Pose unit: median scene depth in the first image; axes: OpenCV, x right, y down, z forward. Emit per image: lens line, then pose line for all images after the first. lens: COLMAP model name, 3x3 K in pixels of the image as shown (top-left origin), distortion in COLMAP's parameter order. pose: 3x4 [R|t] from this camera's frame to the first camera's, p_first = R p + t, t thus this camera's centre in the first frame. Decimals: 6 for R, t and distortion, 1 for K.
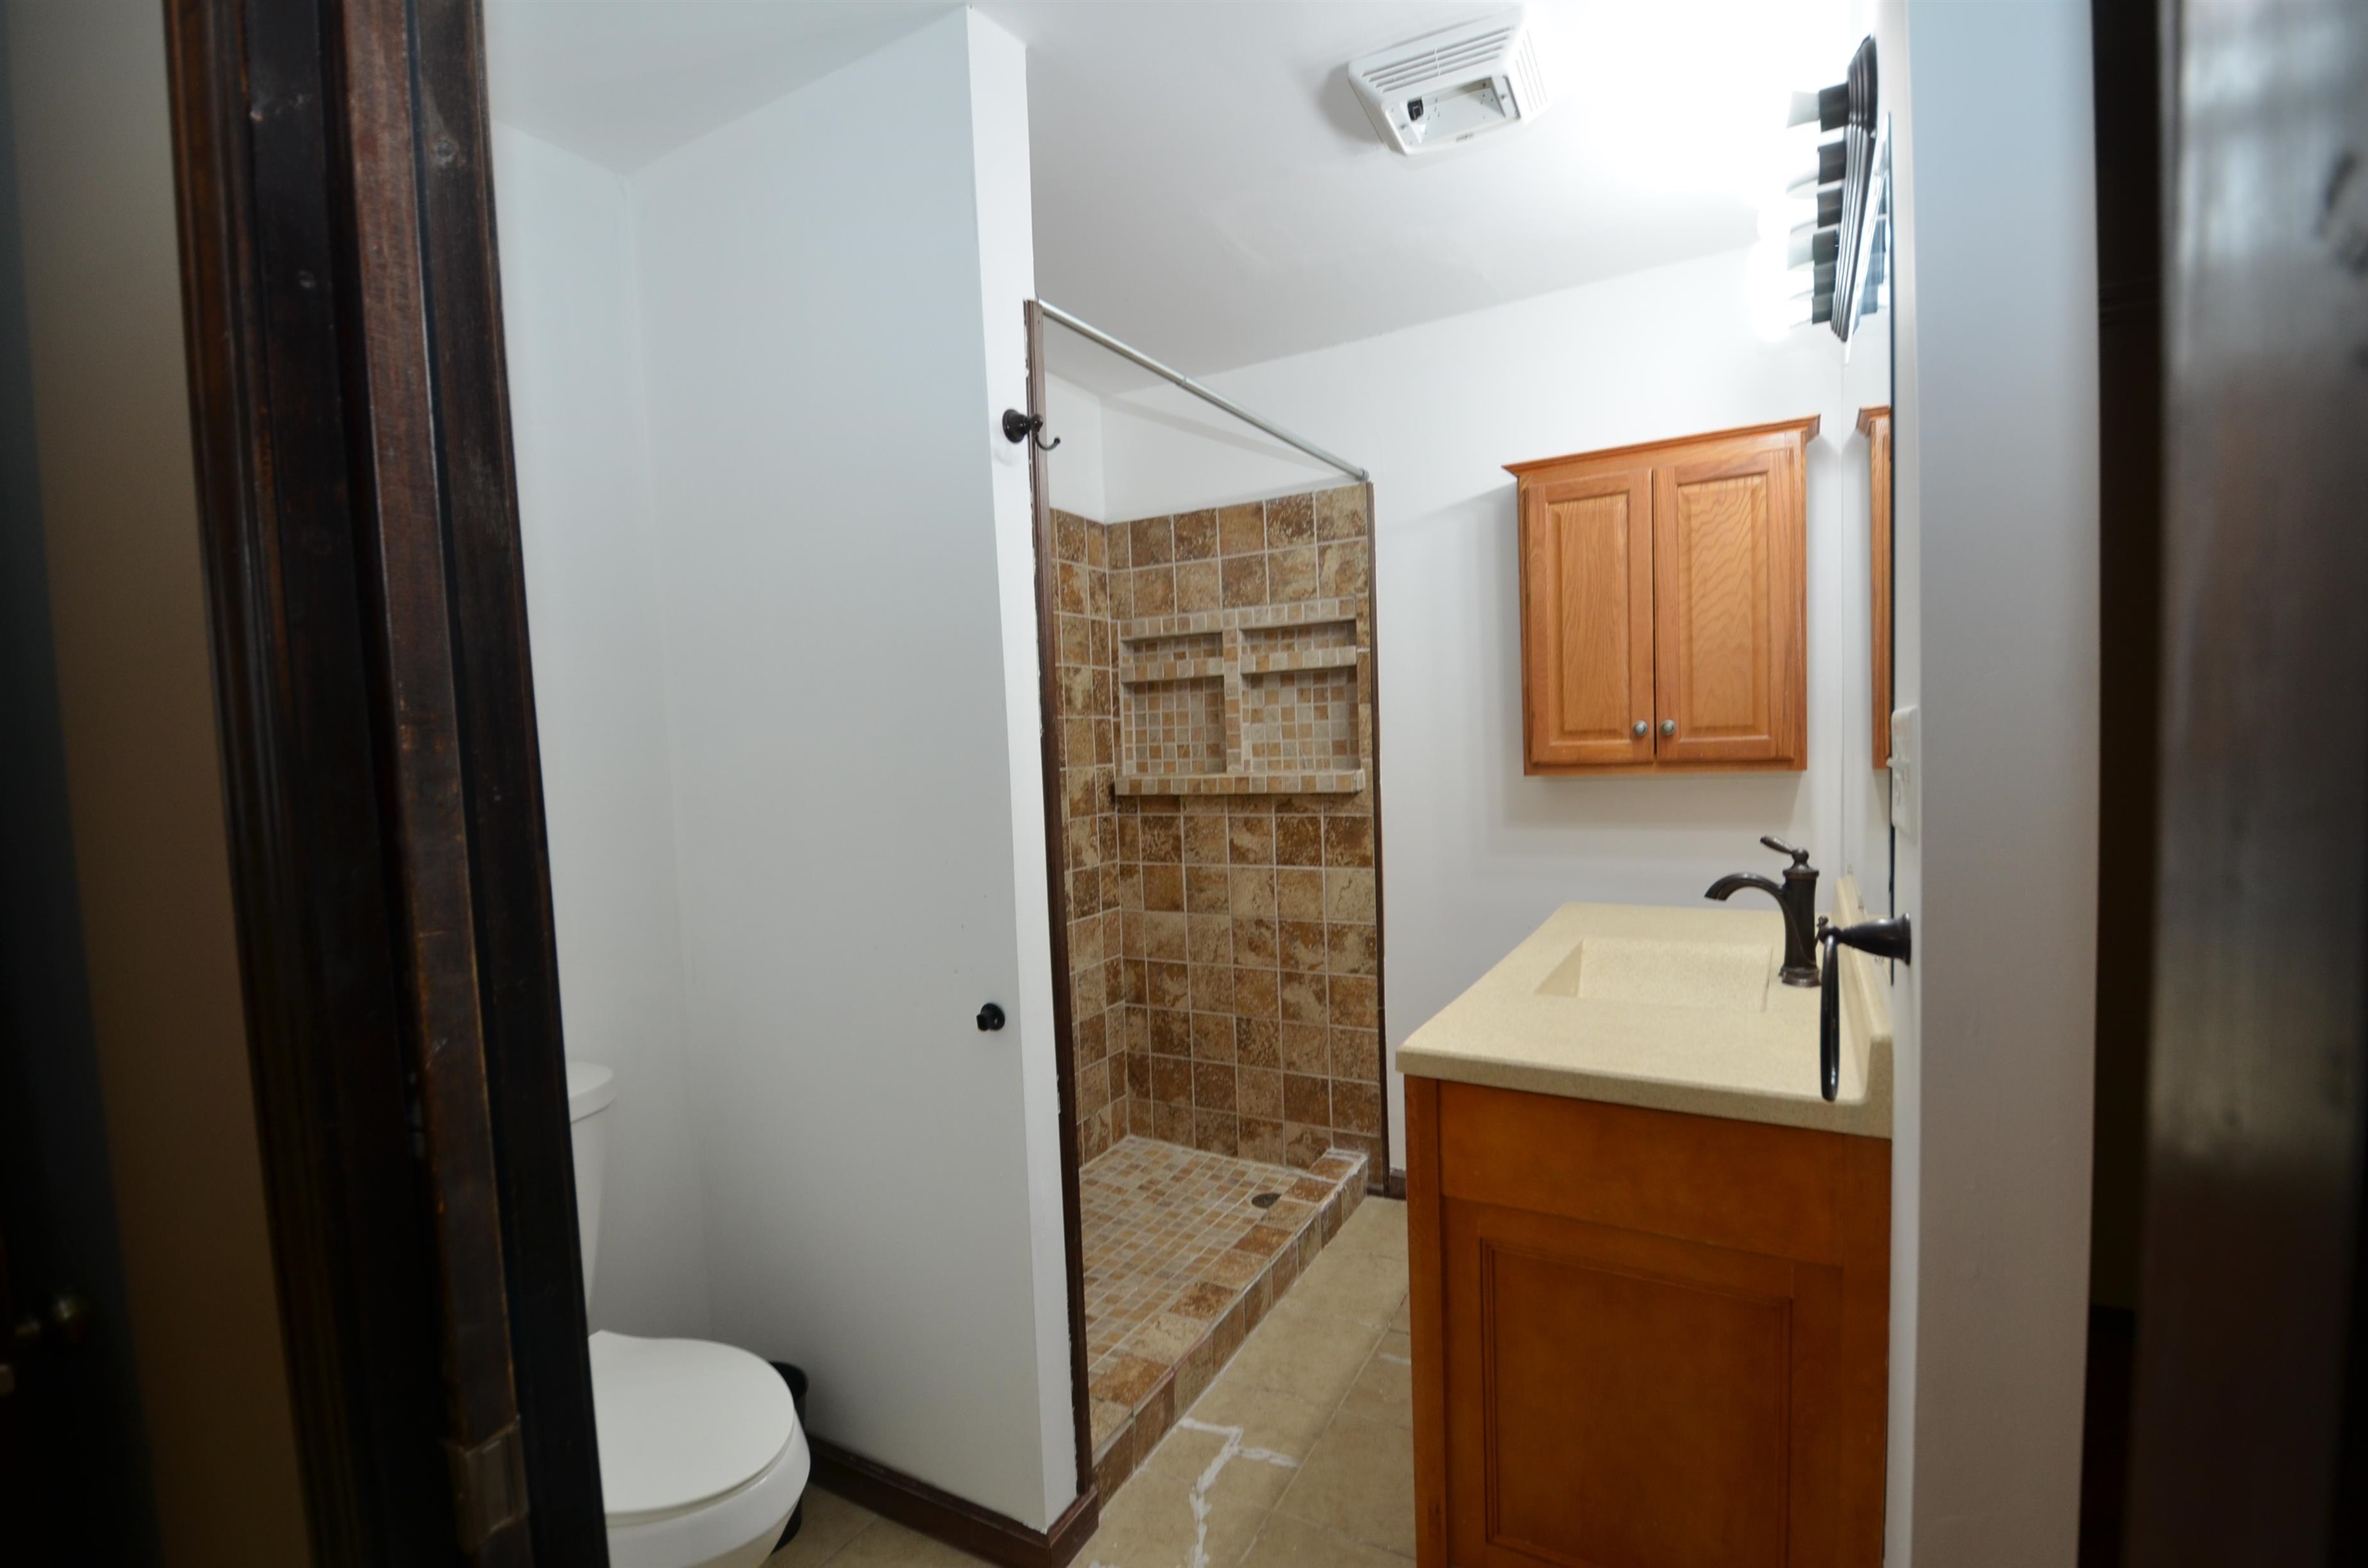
lens RADIAL K [[1069.9, 0, 1176.5], [0, 1069.9, 786.0], [0, 0, 1]] dist [0.000351, -0.011785]
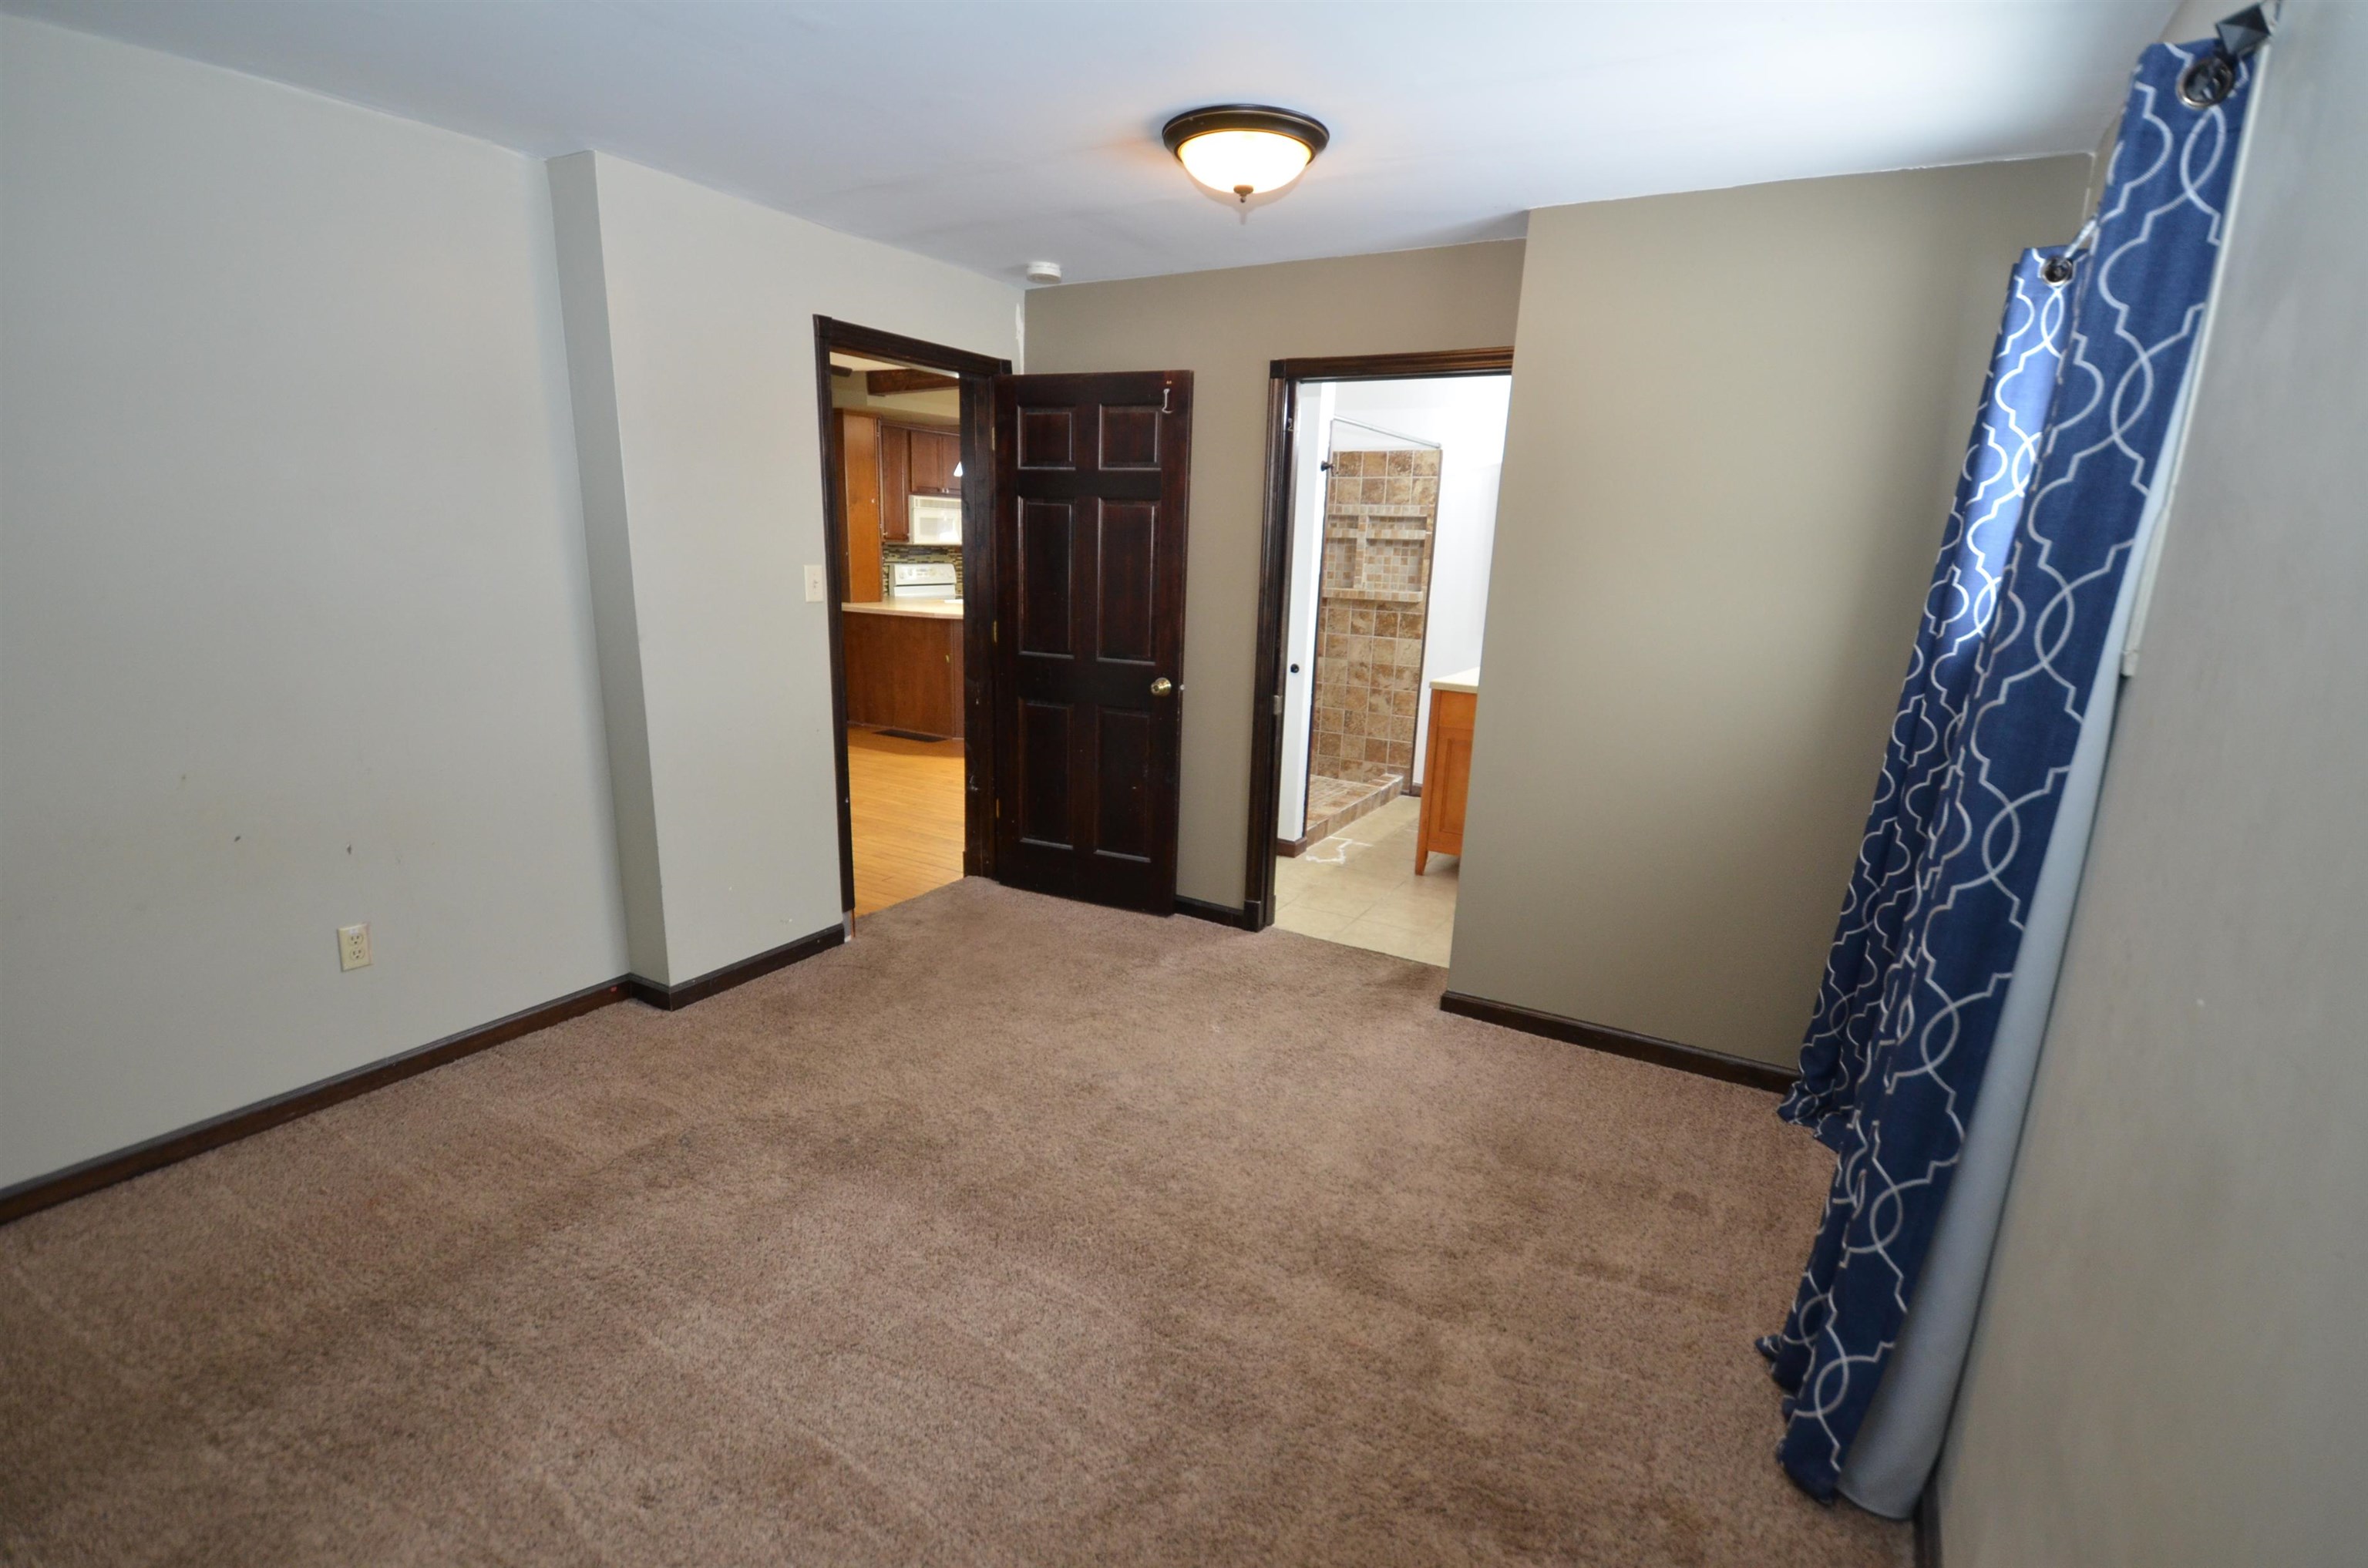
lens RADIAL K [[1069.9, 0, 1182.3], [0, 1069.9, 799.2], [0, 0, 1]] dist [0.000351, -0.011785]
pose [[0.997110, 0.075547, -0.008004, -0.233637], [-0.072604, 0.978637, 0.192348, 0.012357], [0.022364, -0.191211, 0.981294, -1.083031]]
